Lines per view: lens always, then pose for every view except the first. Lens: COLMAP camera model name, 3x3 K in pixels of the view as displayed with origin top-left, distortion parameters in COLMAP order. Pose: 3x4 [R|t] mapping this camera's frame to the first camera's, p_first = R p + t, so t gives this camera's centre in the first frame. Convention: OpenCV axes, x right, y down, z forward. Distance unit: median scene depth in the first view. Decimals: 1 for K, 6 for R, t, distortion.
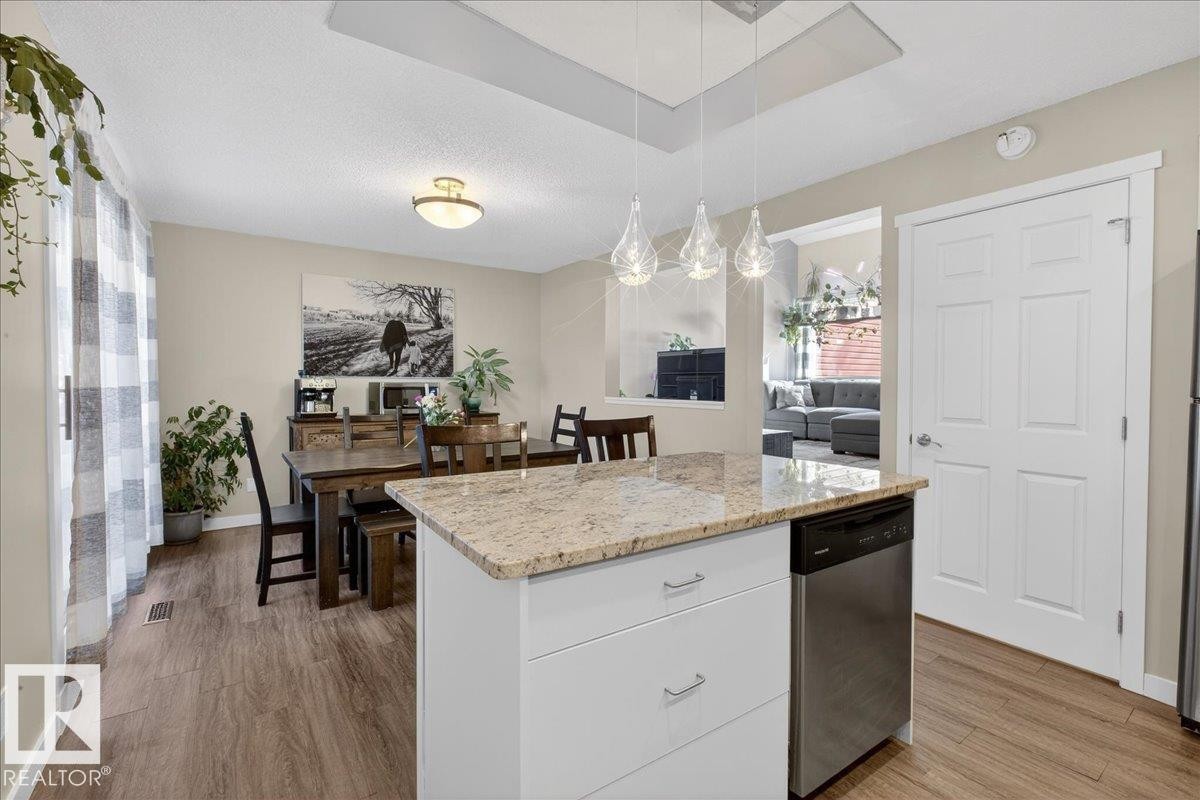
lens RADIAL K [[531.4, 0, 601.1], [0, 531.4, 392.5], [0, 0, 1]] dist [-0.012758, 0.000882]
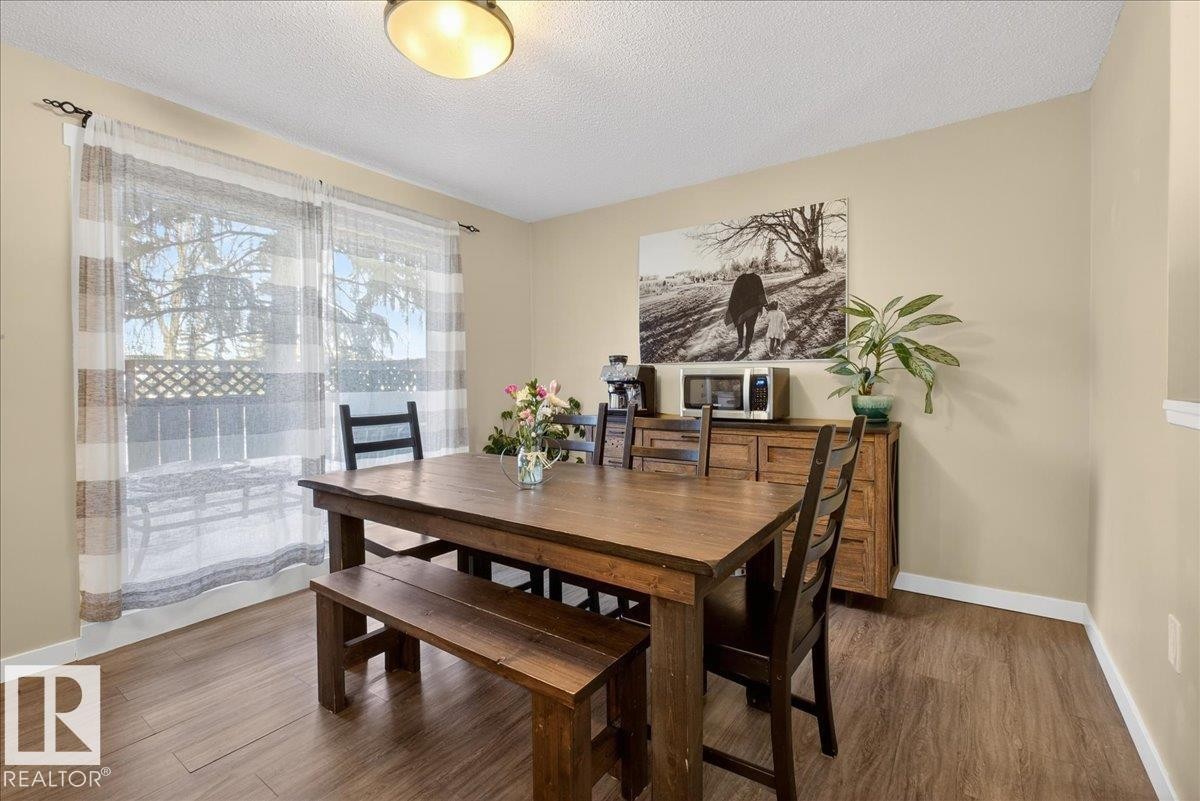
lens RADIAL K [[531.4, 0, 596.7], [0, 531.4, 390.6], [0, 0, 1]] dist [-0.012758, 0.000882]
pose [[0.322576, 0.008307, -0.946507, 0.168135], [-0.011600, 0.999921, 0.004823, 0.006057], [0.946472, 0.009423, 0.322647, 0.615505]]
